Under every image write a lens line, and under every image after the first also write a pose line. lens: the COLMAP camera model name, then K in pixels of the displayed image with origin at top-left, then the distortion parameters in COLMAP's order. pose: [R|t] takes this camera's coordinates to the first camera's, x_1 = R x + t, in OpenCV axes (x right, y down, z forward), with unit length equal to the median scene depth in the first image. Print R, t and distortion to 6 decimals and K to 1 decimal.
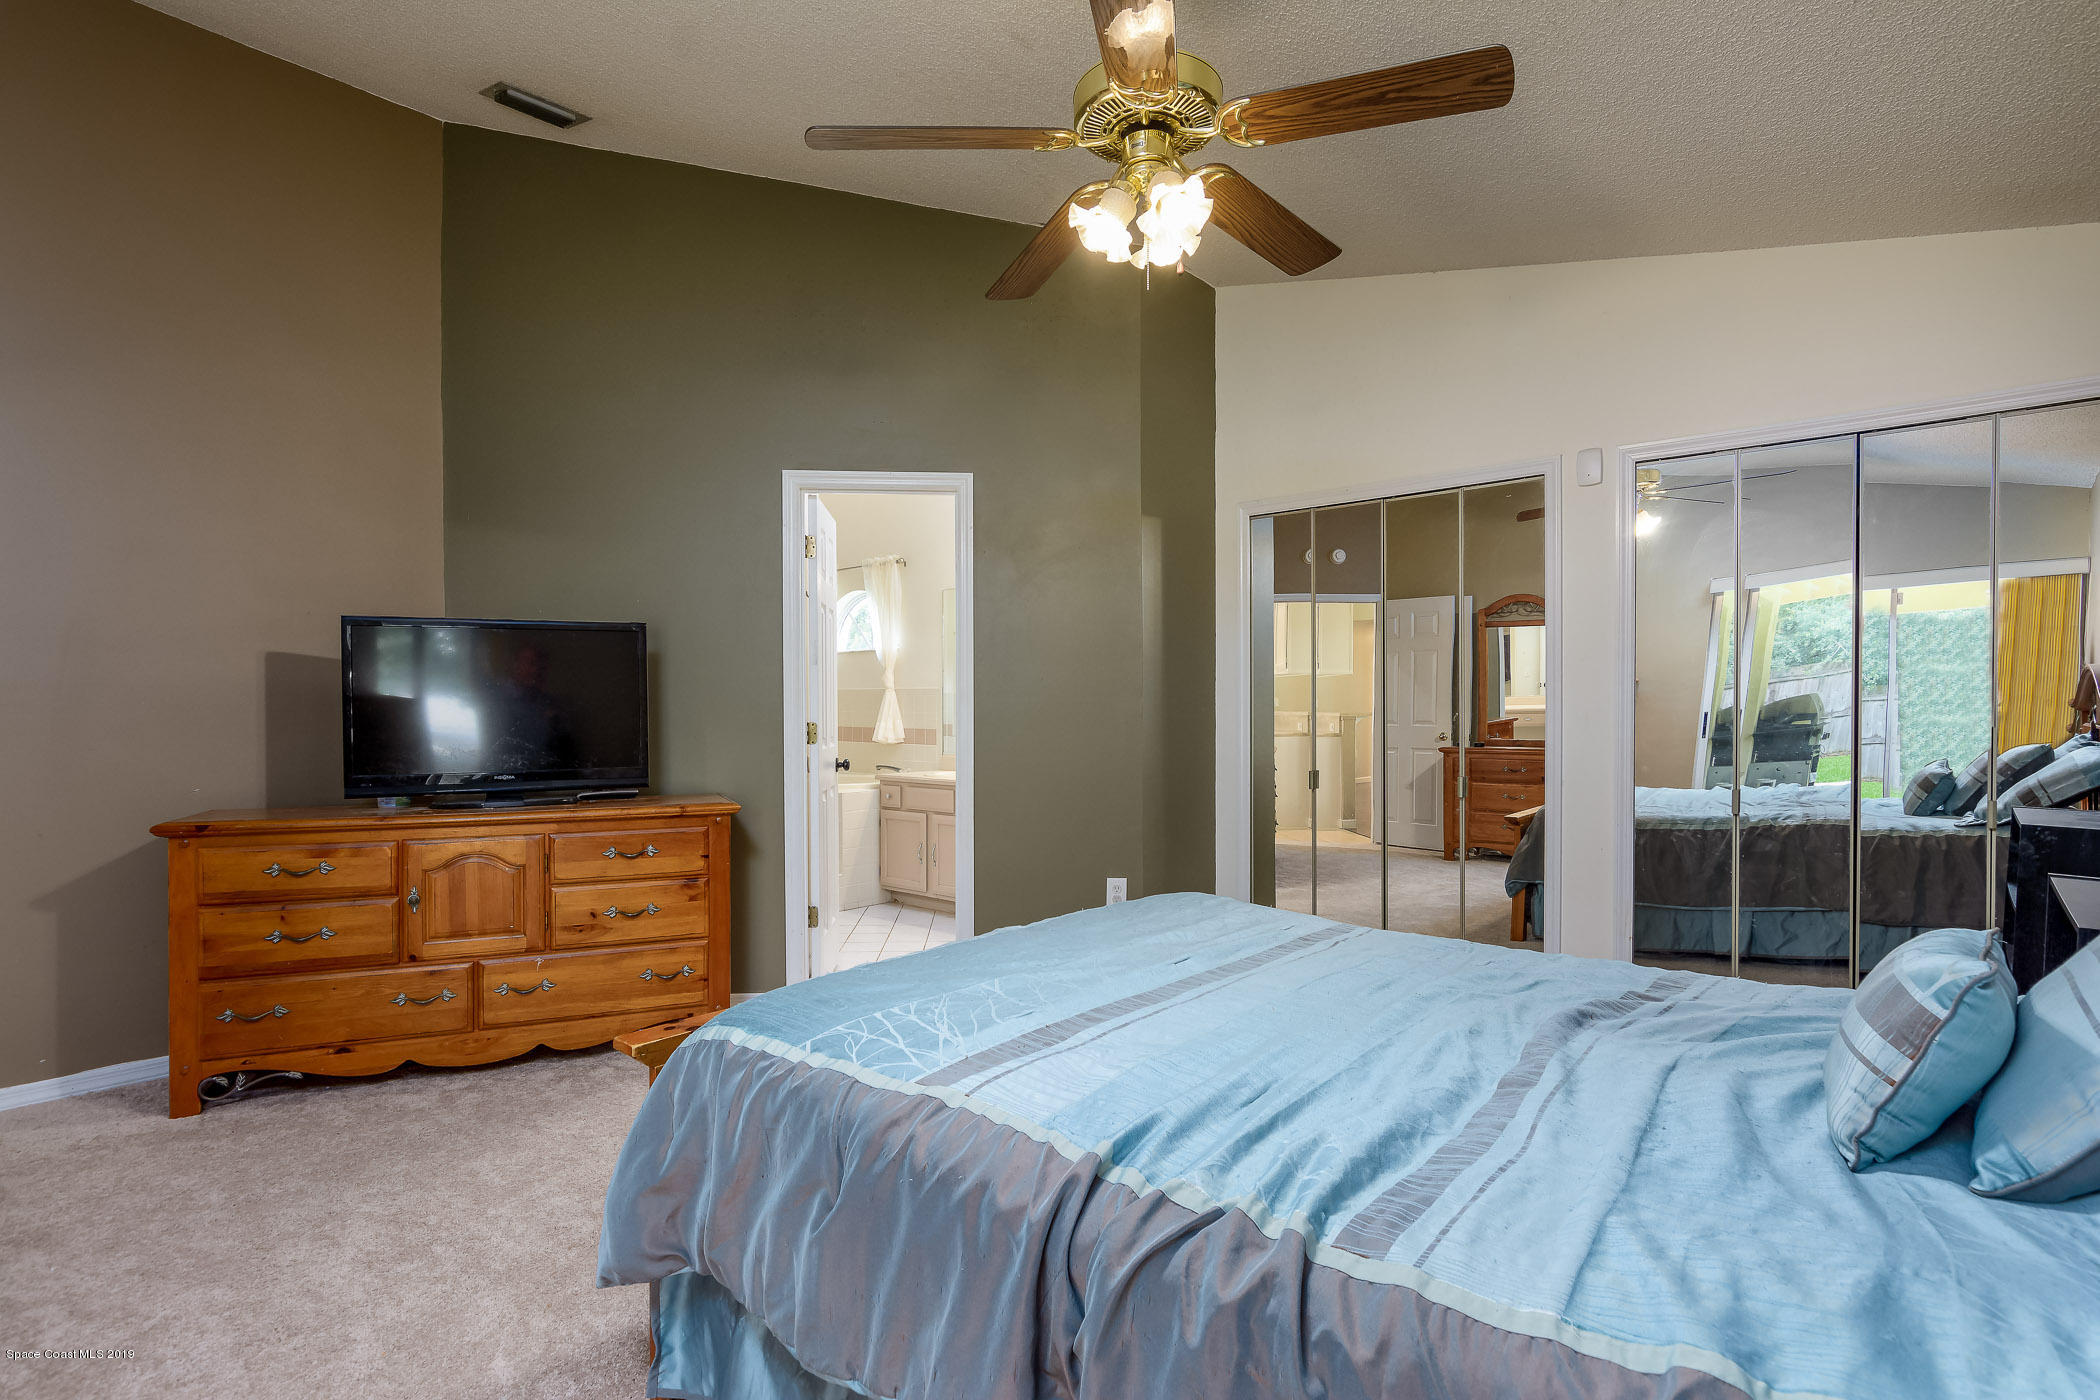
lens RADIAL K [[1019.9, 0, 1050.0], [0, 1019.9, 700.0], [0, 0, 1]] dist [-0.001287, 0.000369]
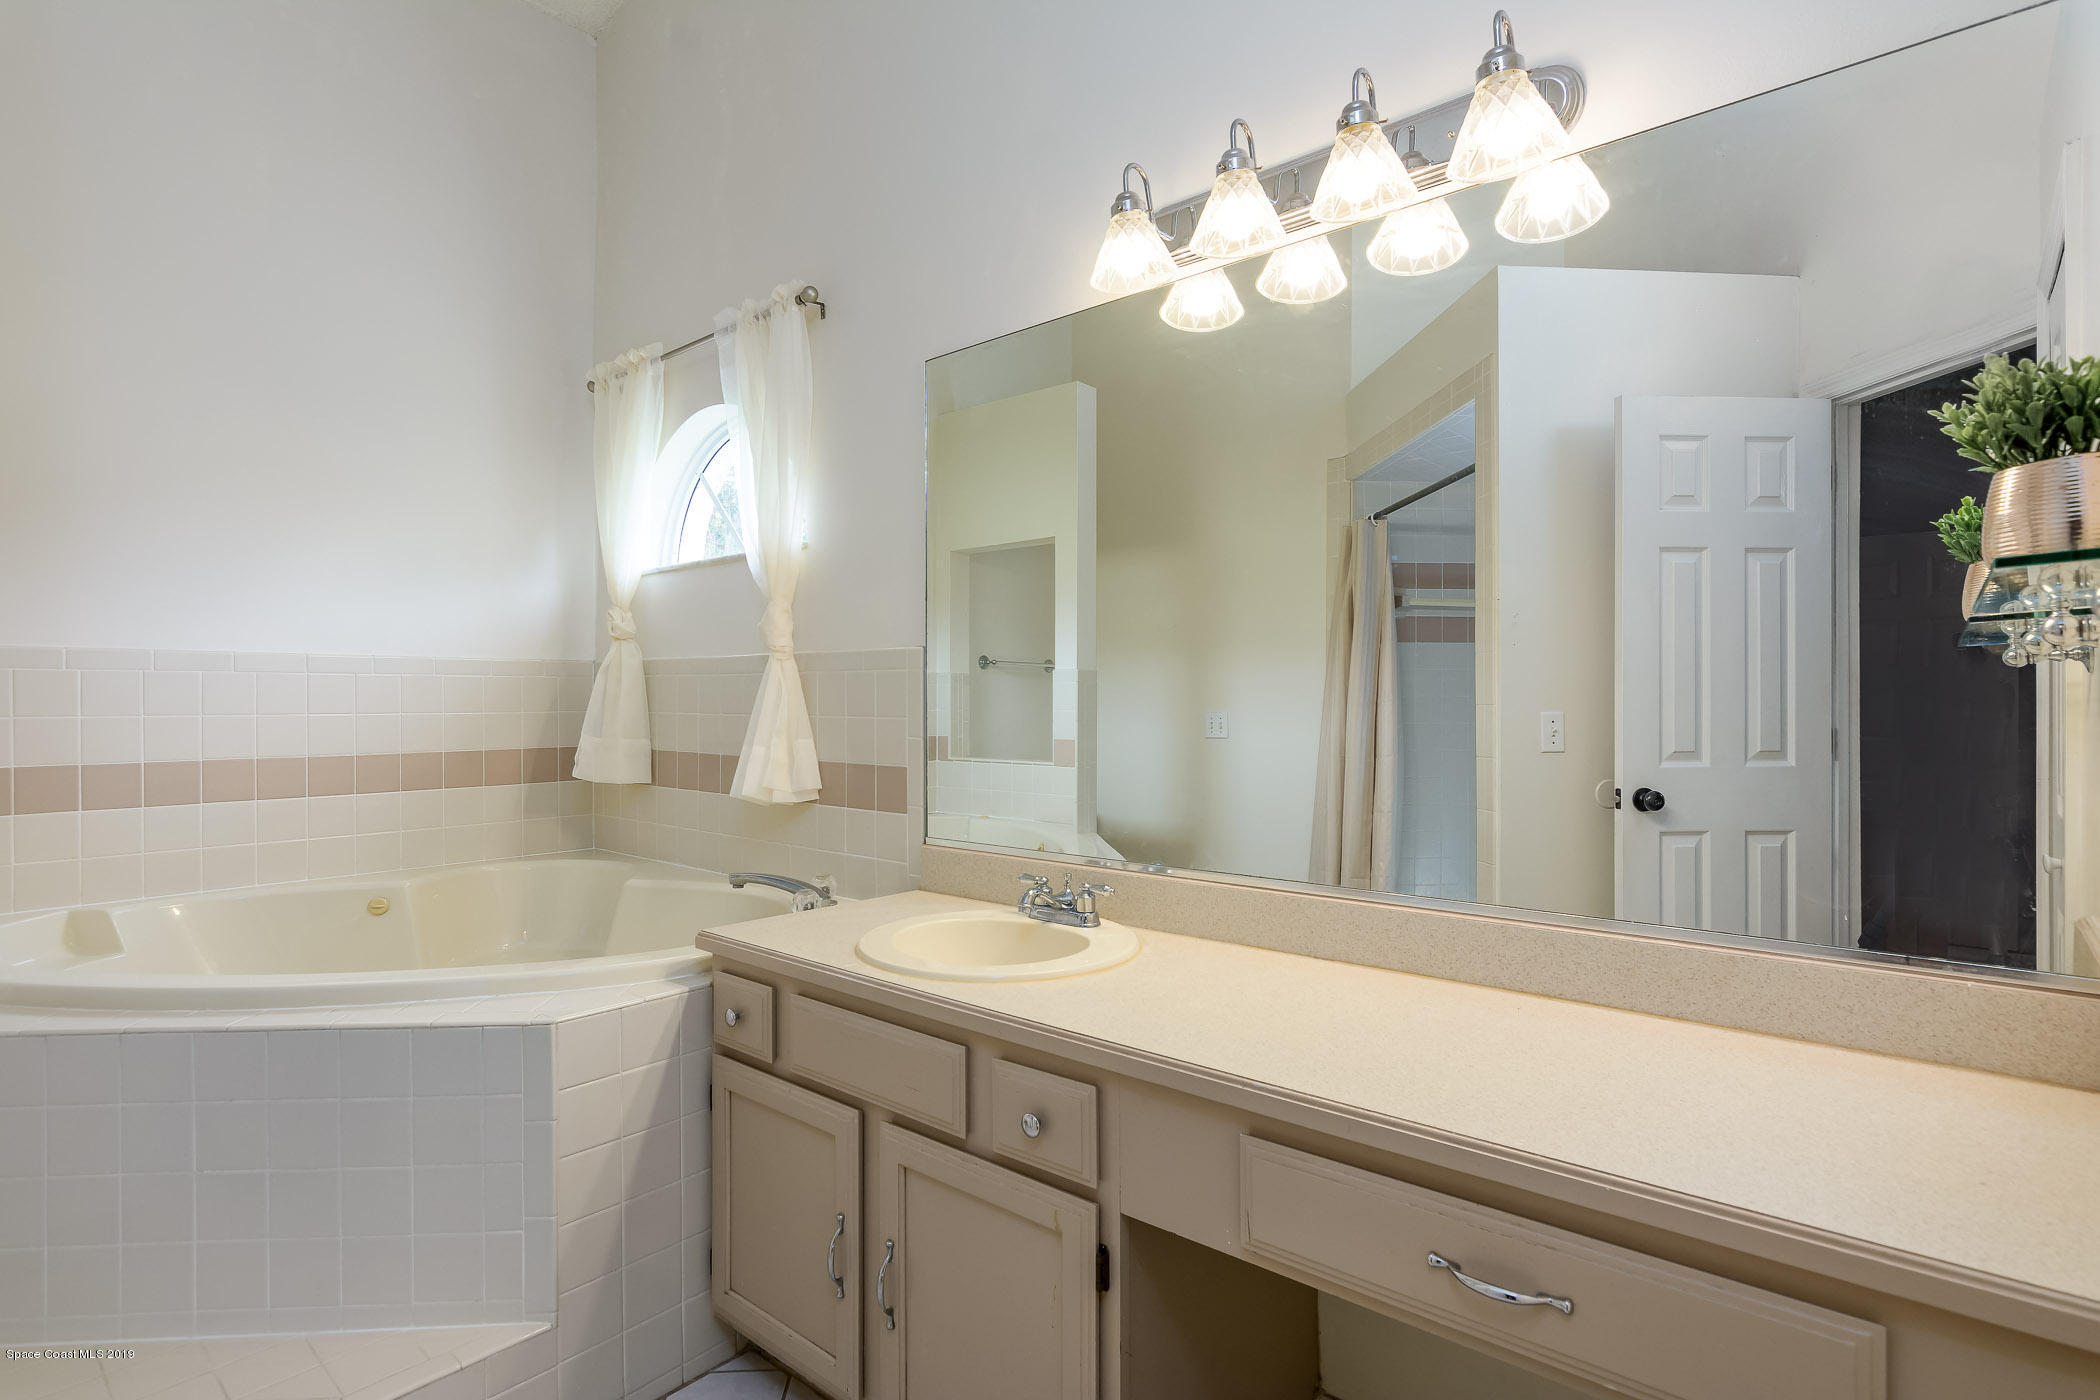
lens RADIAL K [[1019.9, 0, 1050.0], [0, 1019.9, 700.0], [0, 0, 1]] dist [-0.001287, 0.000369]
pose [[0.999915, 0.001397, 0.012951, -0.065275], [-0.001455, 0.999989, 0.004440, 0.003630], [-0.012944, -0.004458, 0.999906, 0.635837]]
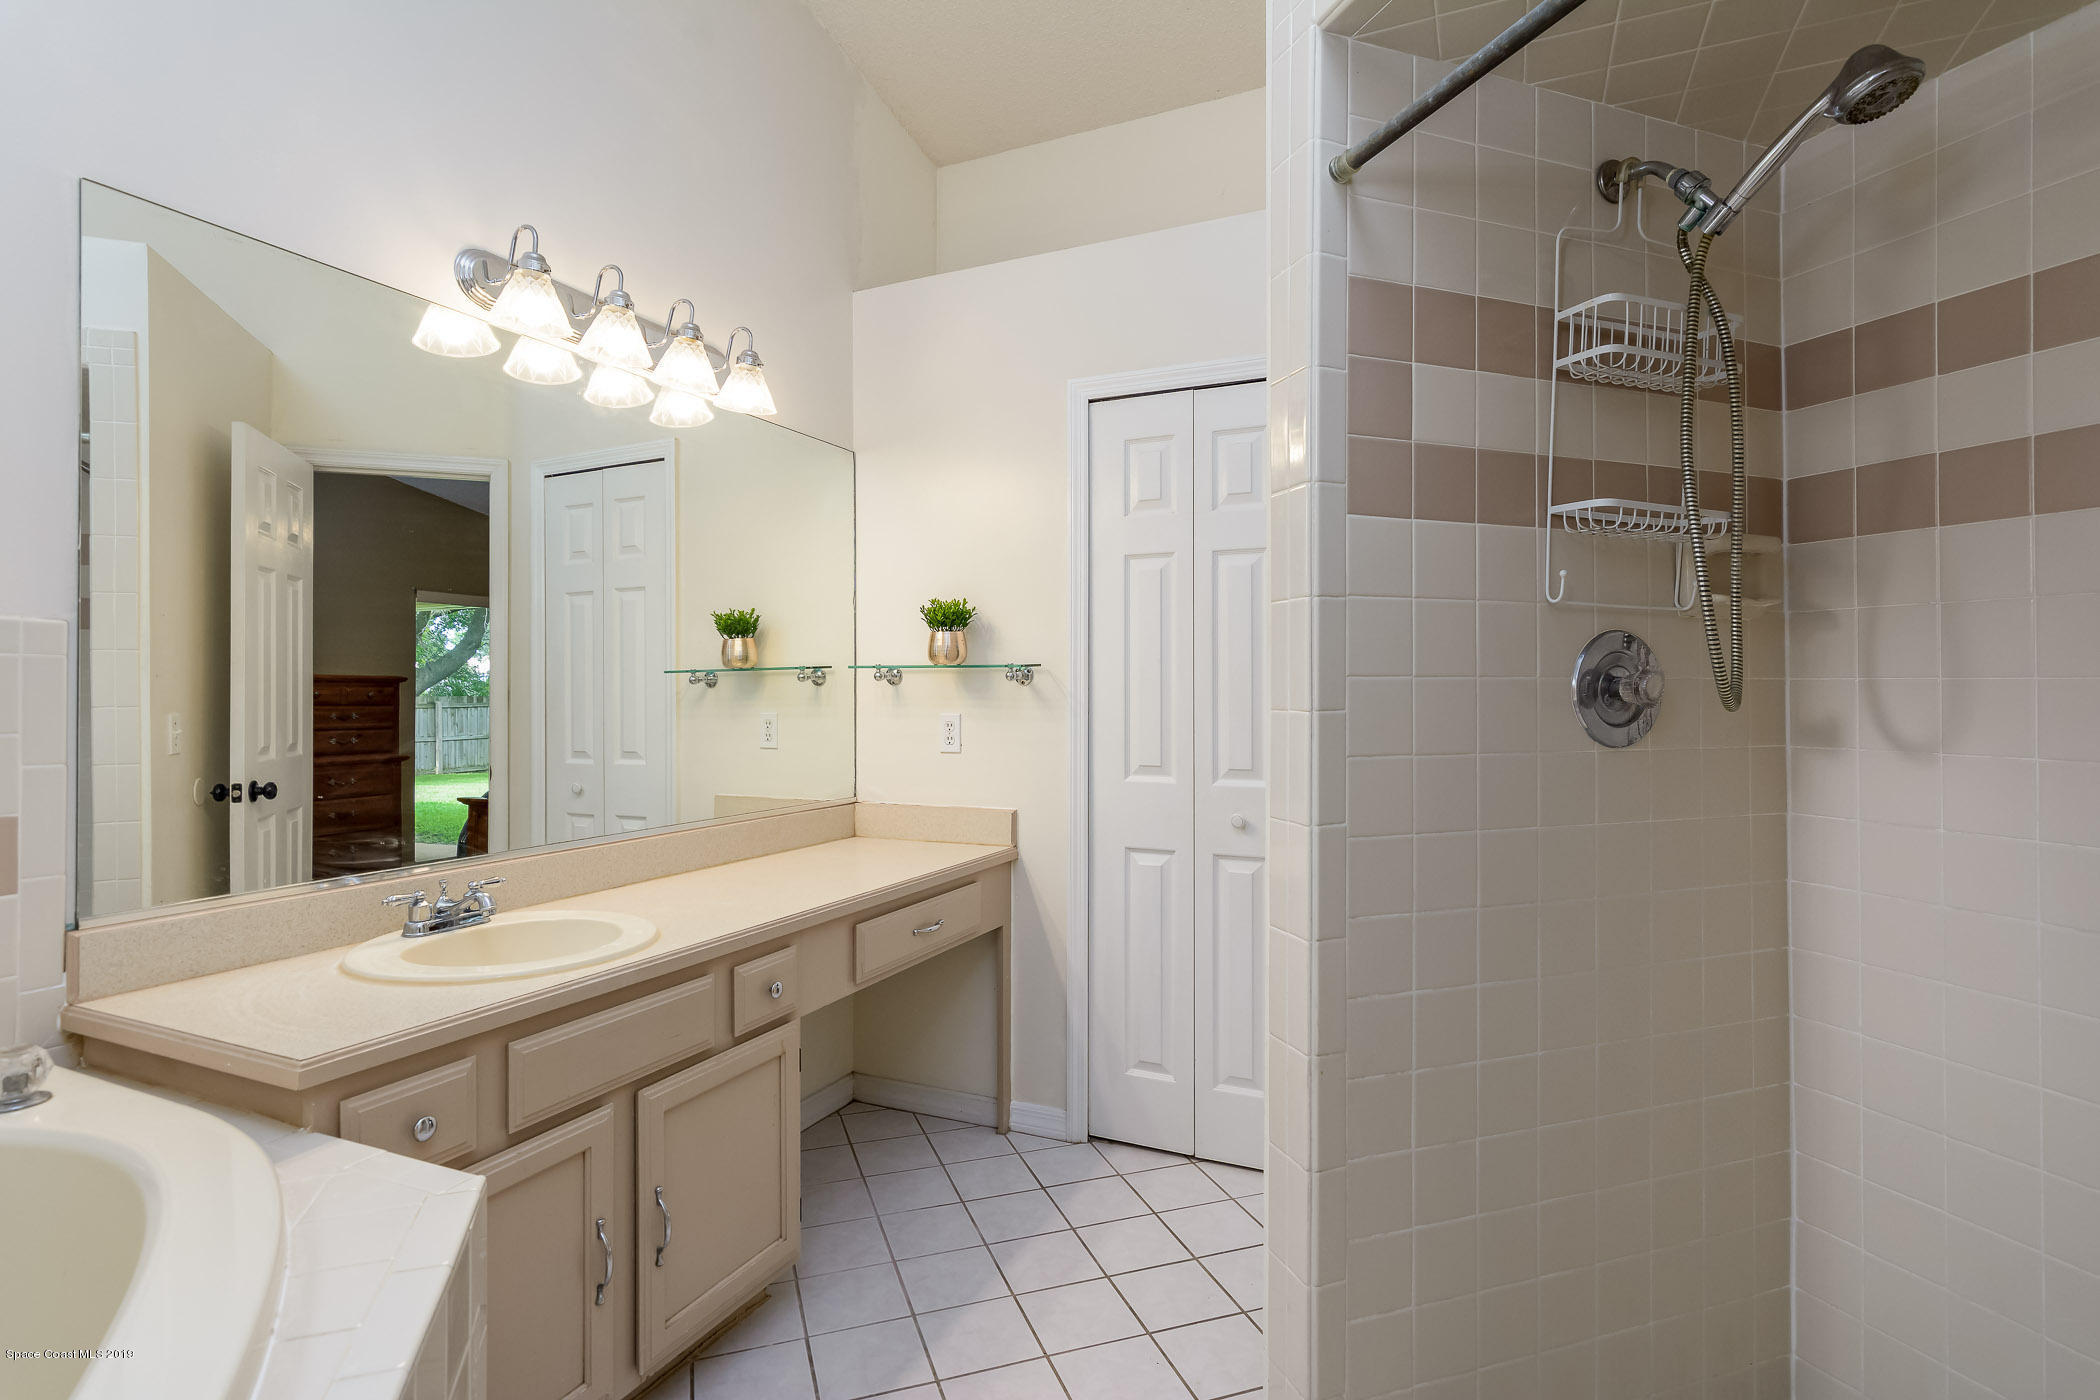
lens RADIAL K [[1019.9, 0, 1050.0], [0, 1019.9, 700.0], [0, 0, 1]] dist [-0.001287, 0.000369]
pose [[-0.273453, -0.004087, 0.961877, -0.359253], [-0.000684, 0.999992, 0.004055, 0.002788], [-0.961885, 0.000451, -0.273454, 0.832266]]
